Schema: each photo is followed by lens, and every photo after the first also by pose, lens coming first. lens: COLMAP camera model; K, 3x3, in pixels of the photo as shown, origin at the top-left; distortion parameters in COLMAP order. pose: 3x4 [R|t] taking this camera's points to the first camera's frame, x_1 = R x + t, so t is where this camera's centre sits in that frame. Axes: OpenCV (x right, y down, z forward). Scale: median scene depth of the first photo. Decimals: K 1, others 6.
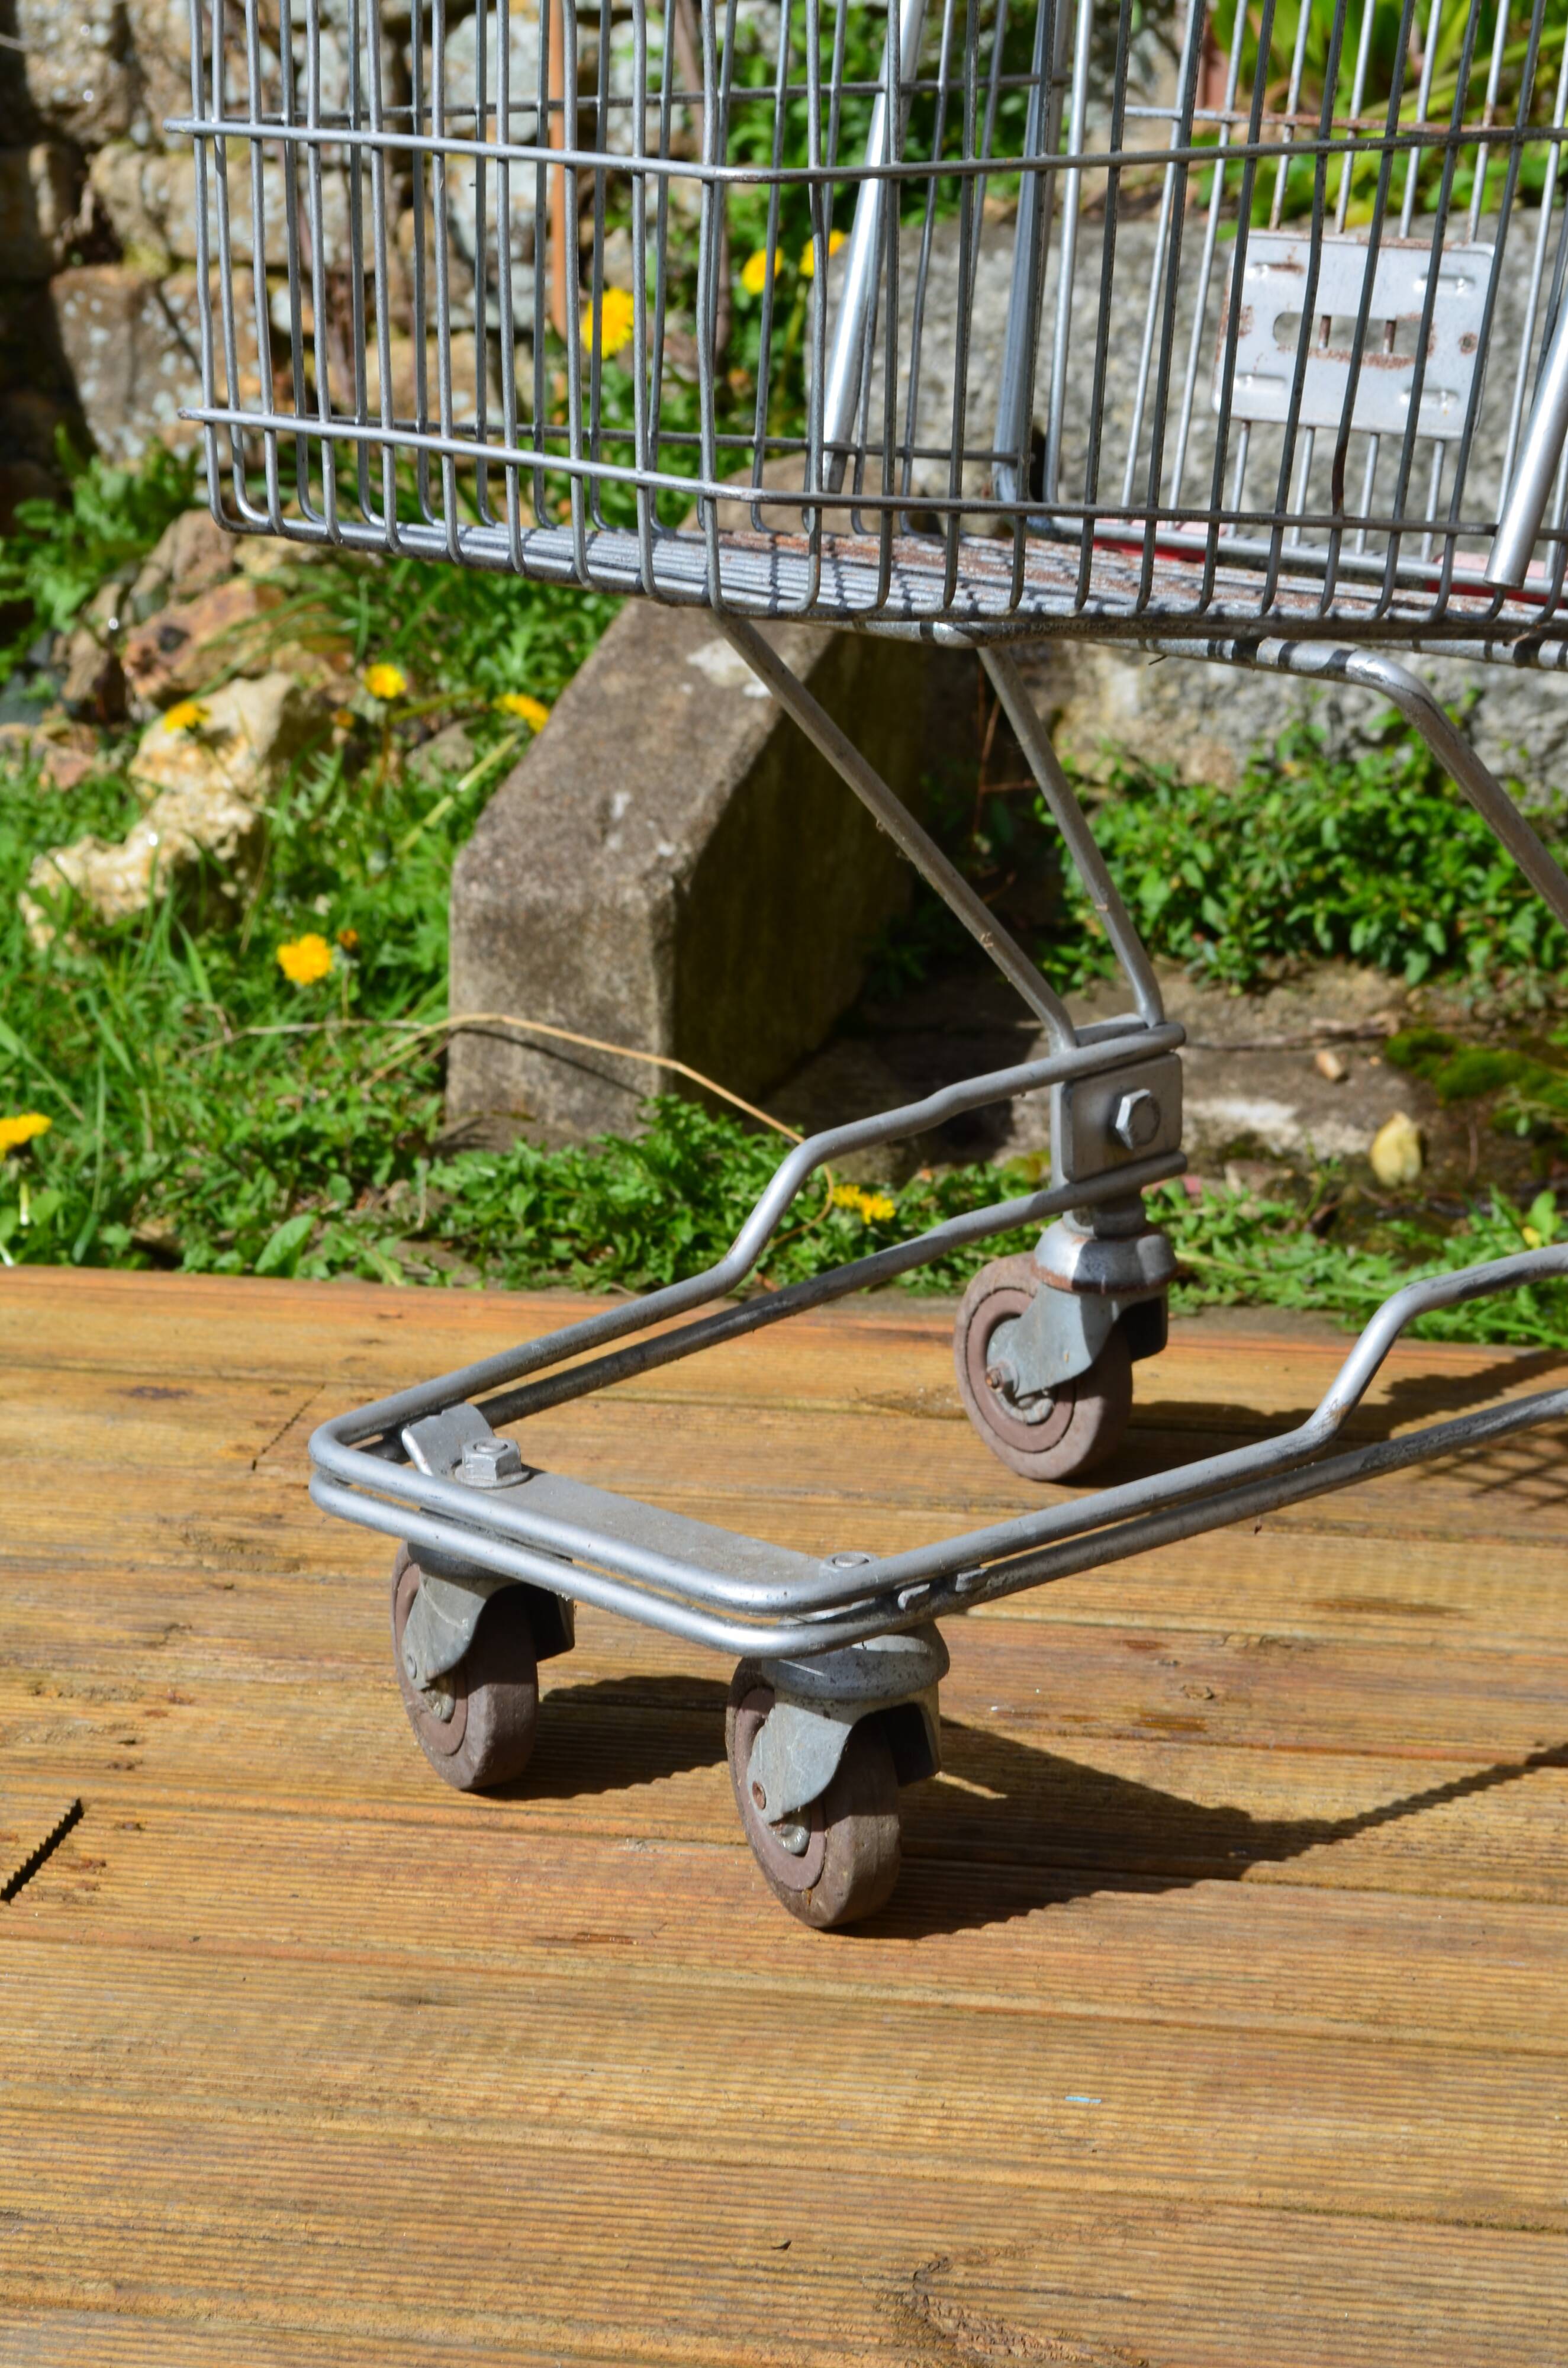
lens RADIAL K [[5297.0, 0, 784.0], [0, 5297.0, 1184.0], [0, 0, 1]] dist [0.042698, 0.013973]
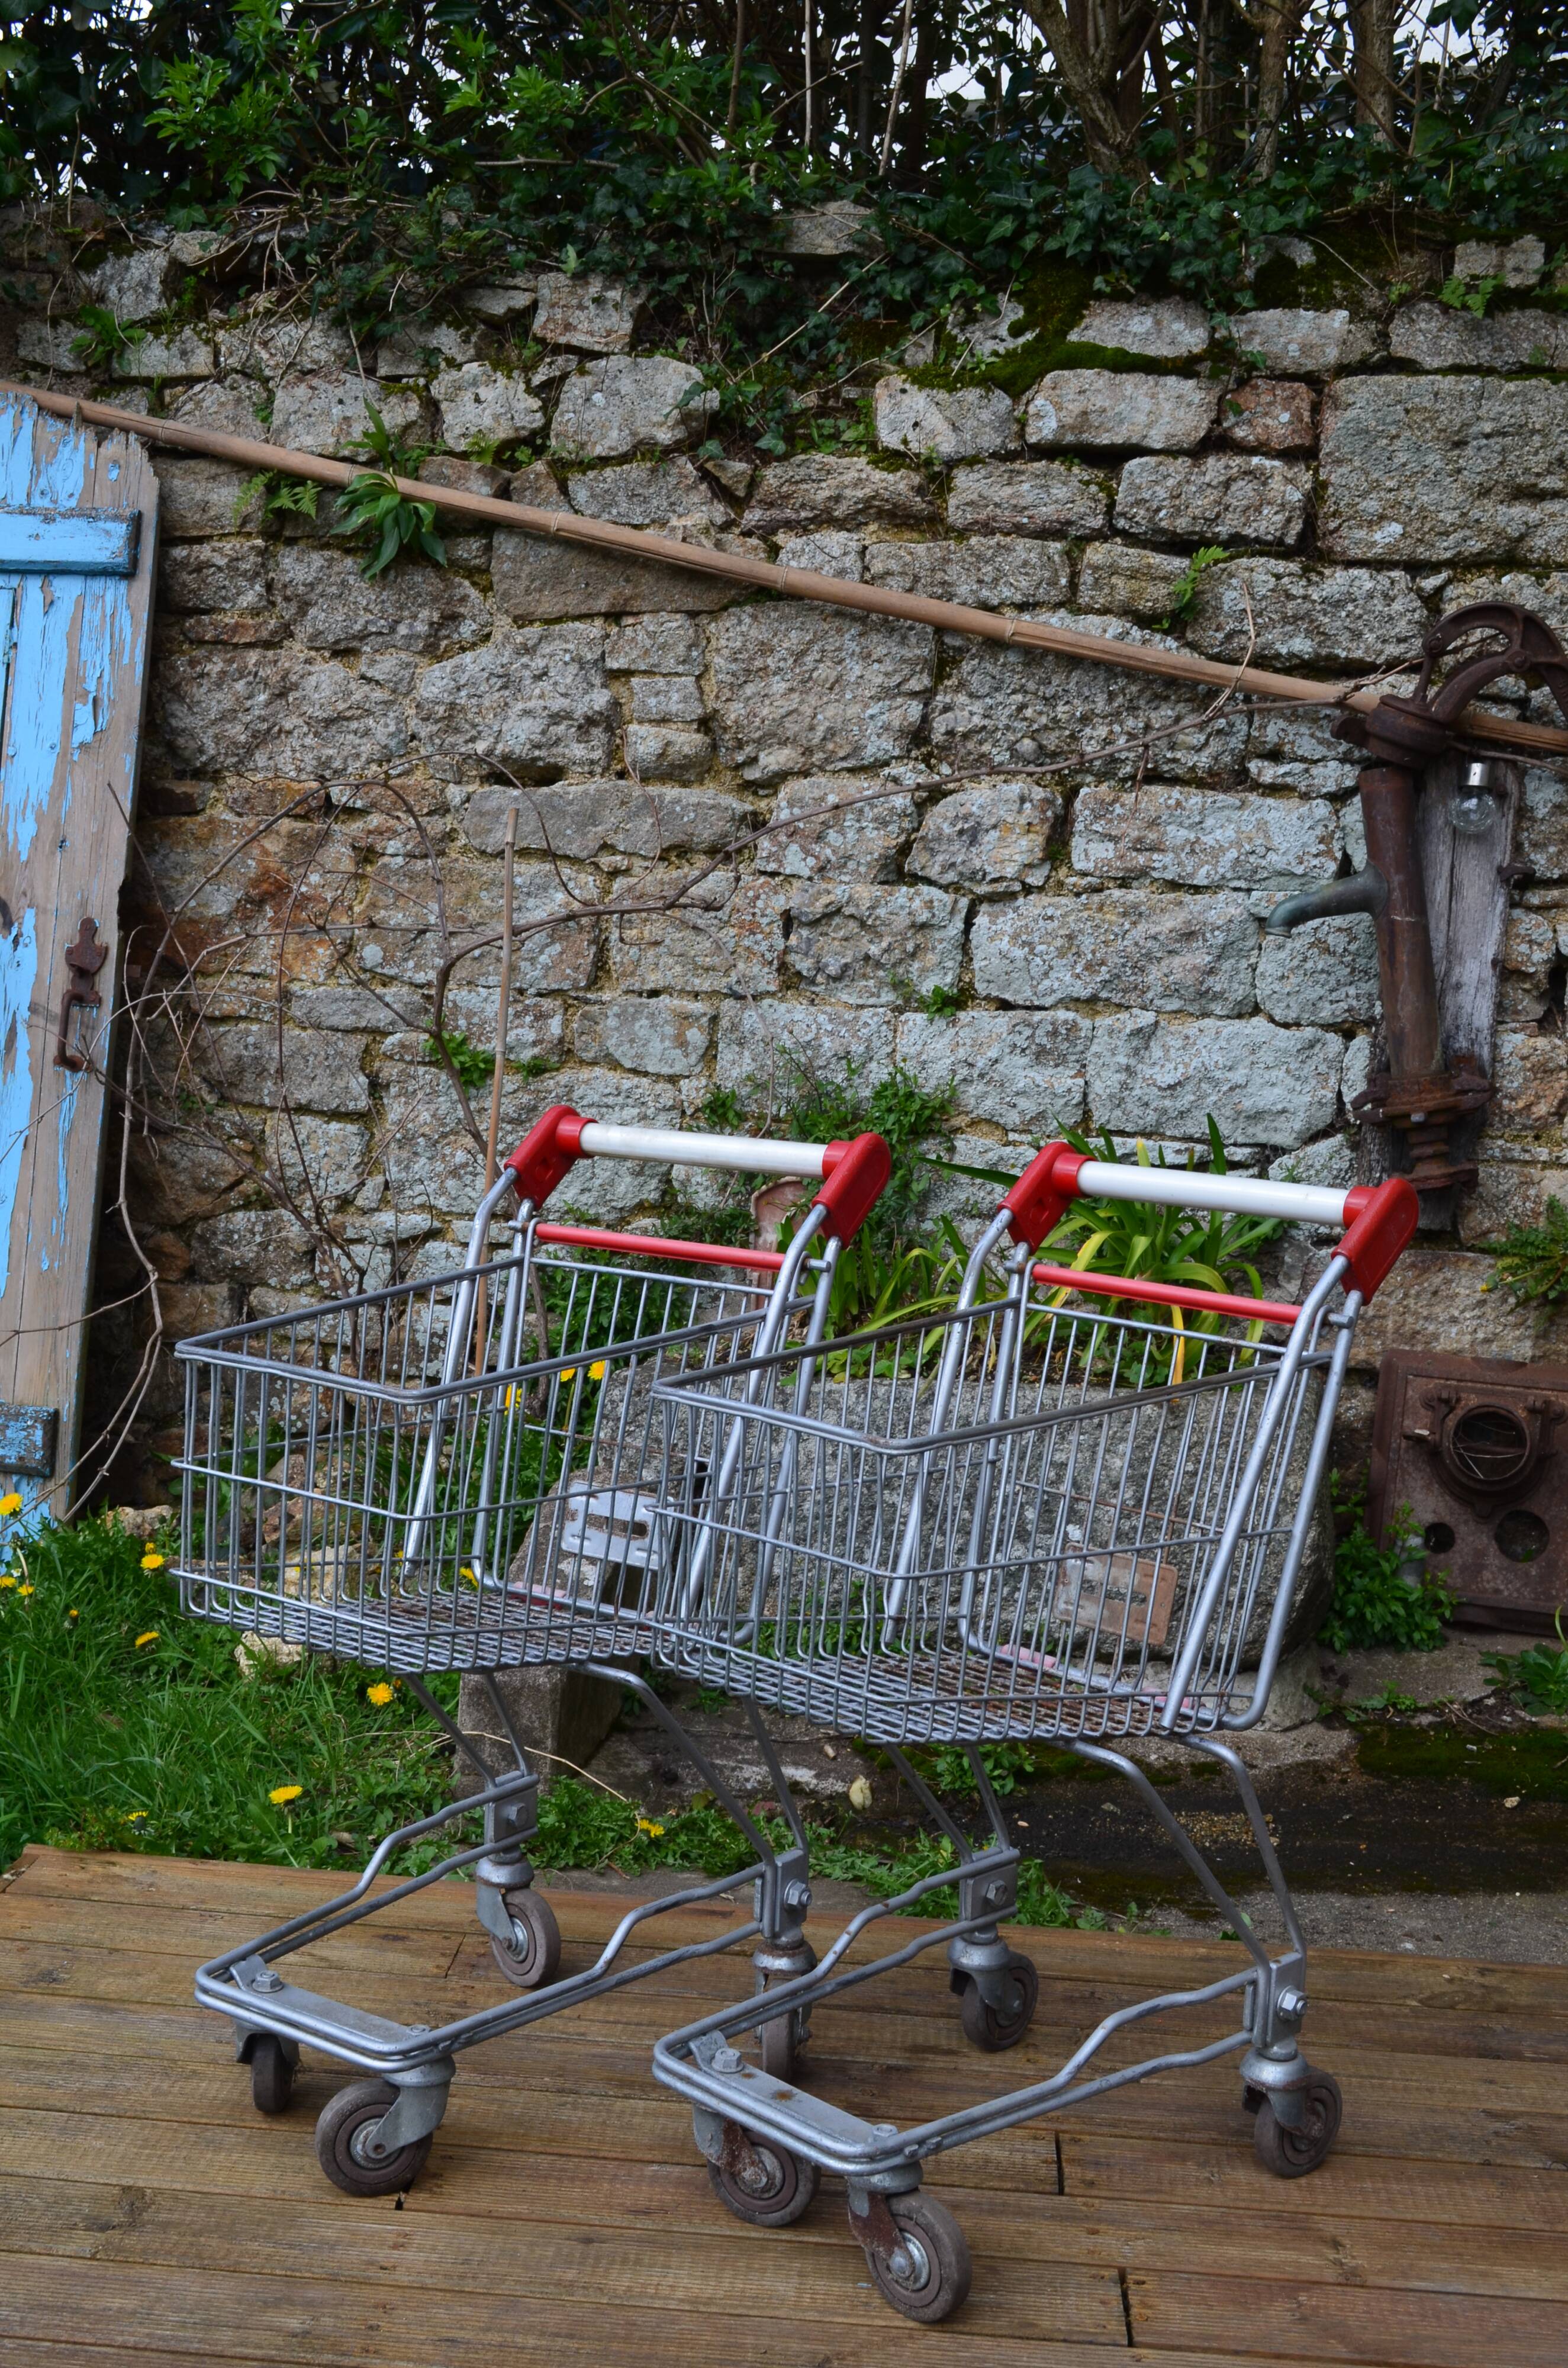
lens RADIAL K [[2633.4, 0, 784.0], [0, 2633.4, 1184.0], [0, 0, 1]] dist [-0.051367, -0.002347]
pose [[0.988424, 0.048778, 0.143660, -0.091213], [-0.022297, 0.983328, -0.180467, -0.057933], [-0.150068, 0.175175, 0.973033, -0.146057]]
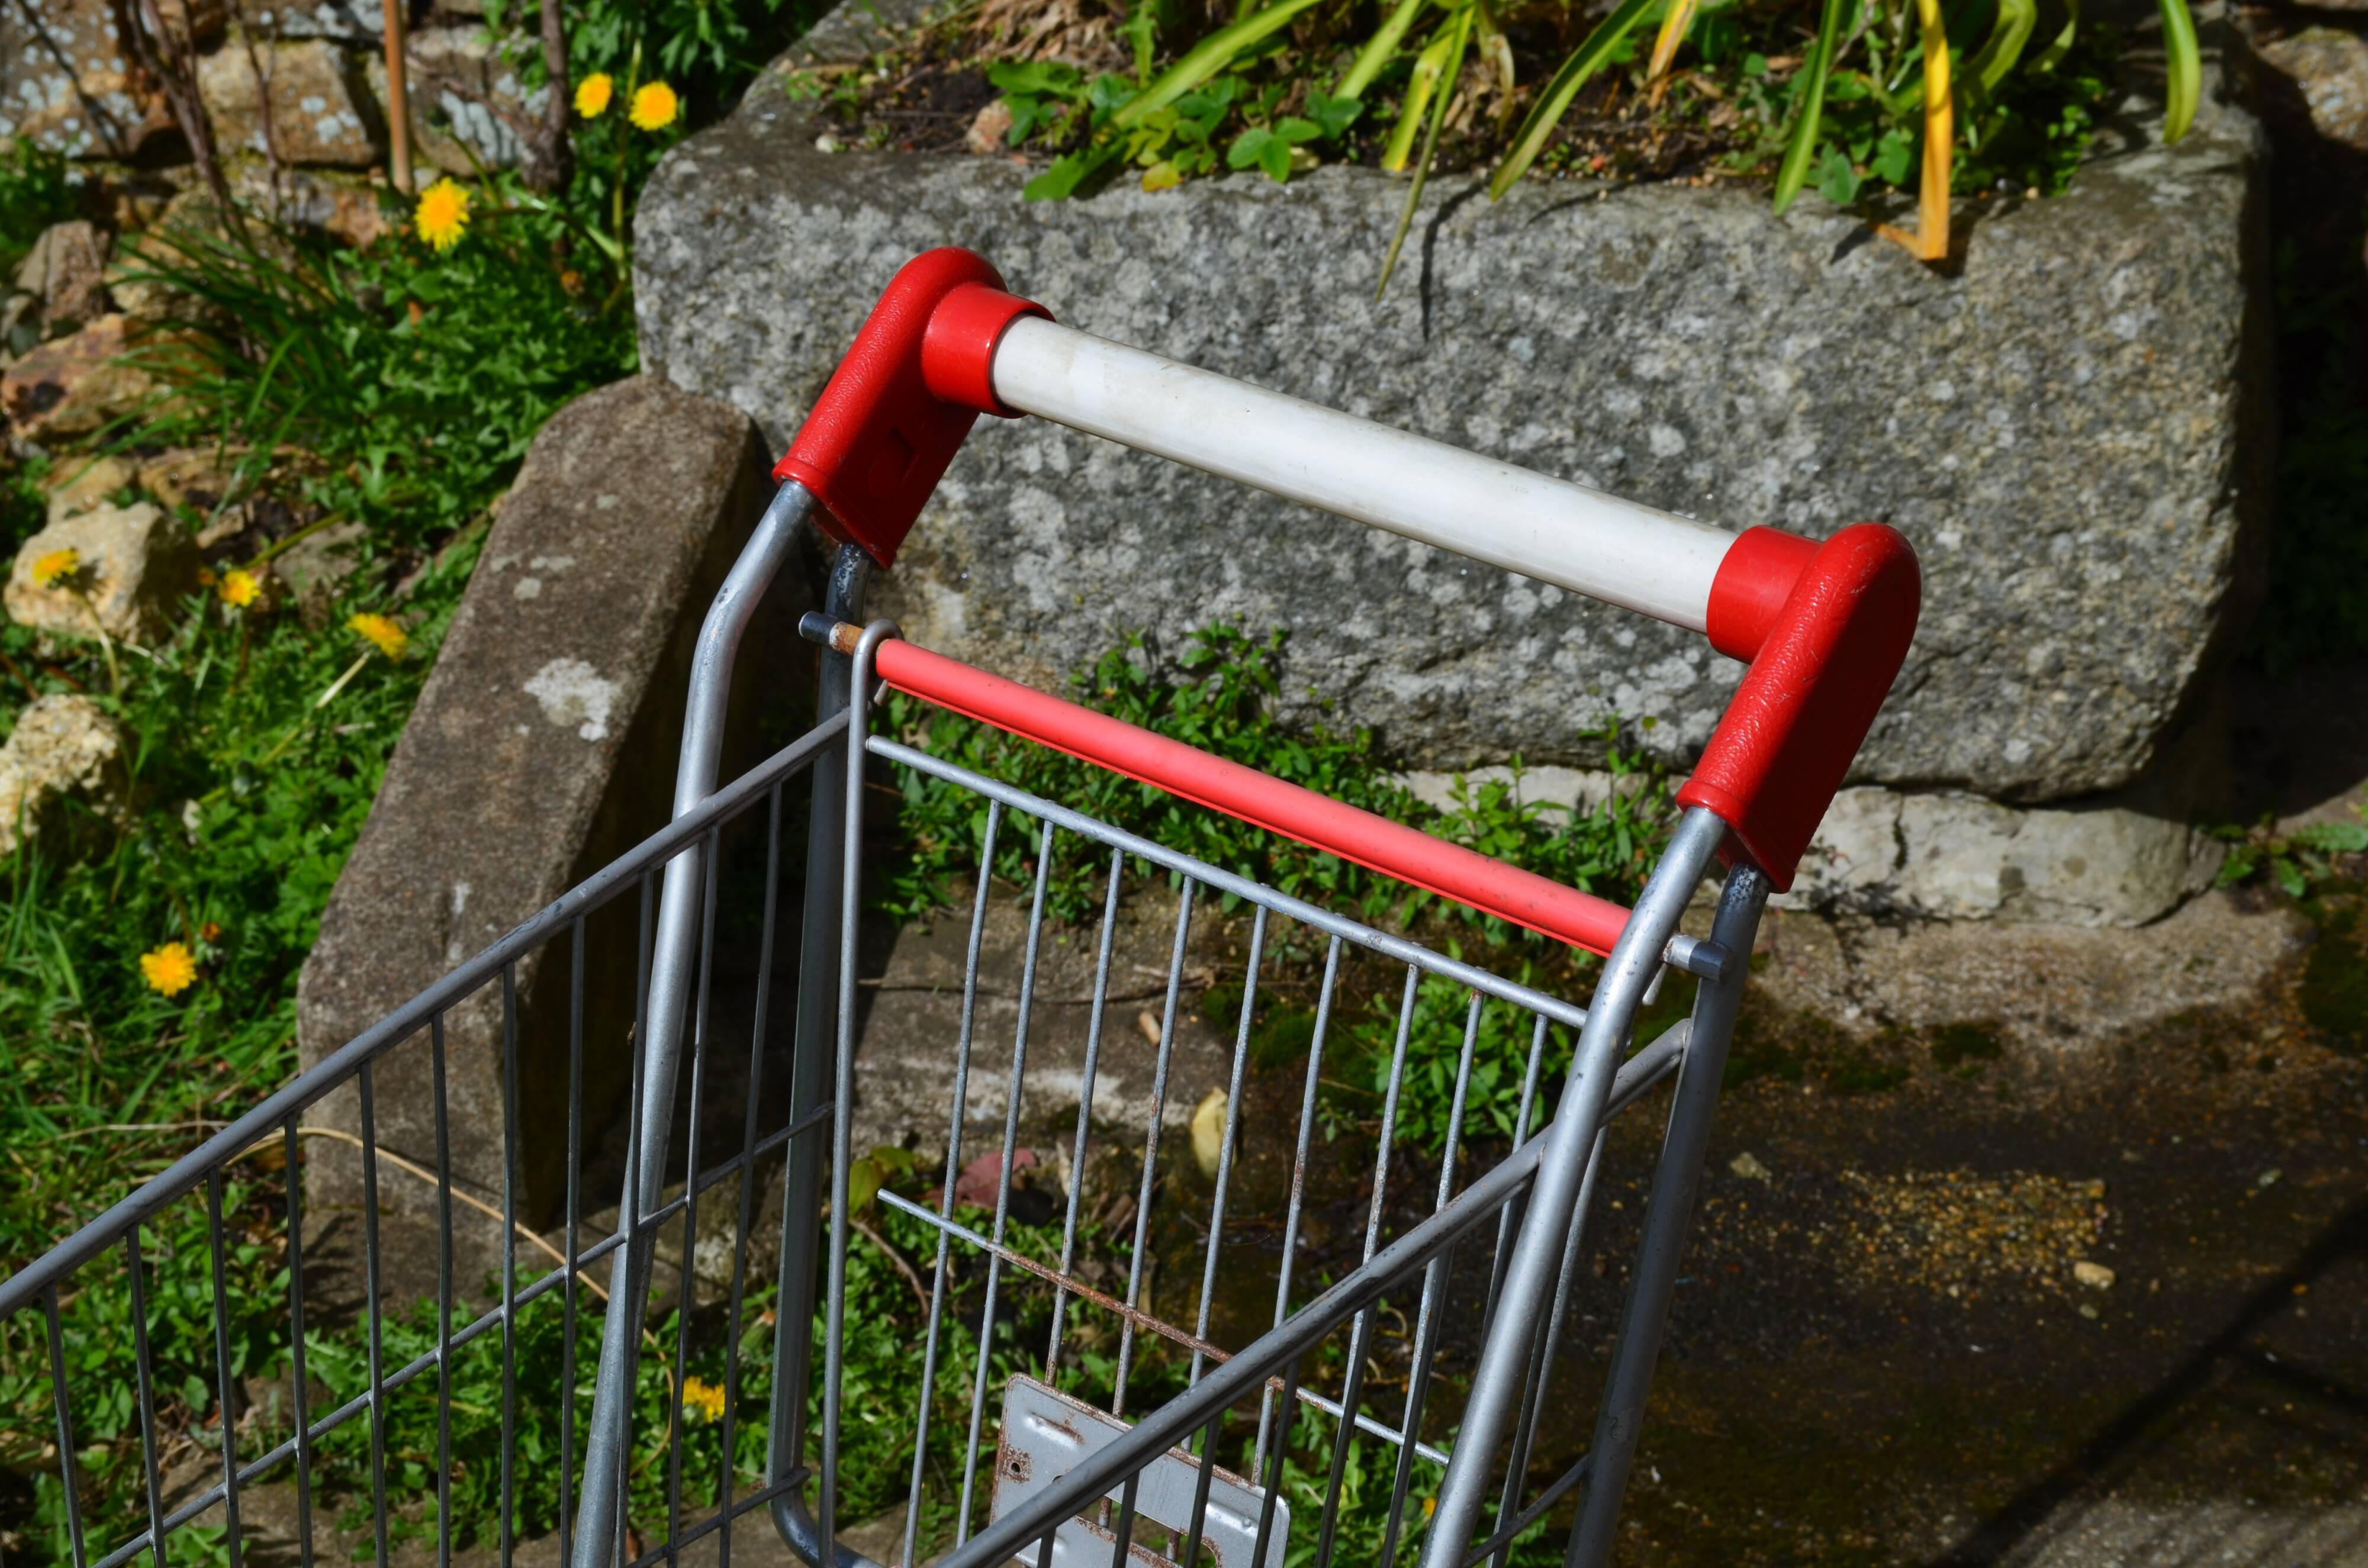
lens RADIAL K [[4337.1, 0, 1213.8], [0, 4337.1, 746.4], [0, 0, 1]] dist [0.015286, -0.017677]
pose [[0.993760, -0.039693, 0.104242, 0.026376], [0.016936, 0.977399, 0.210721, -0.260286], [-0.110250, -0.207641, 0.971972, 0.158823]]
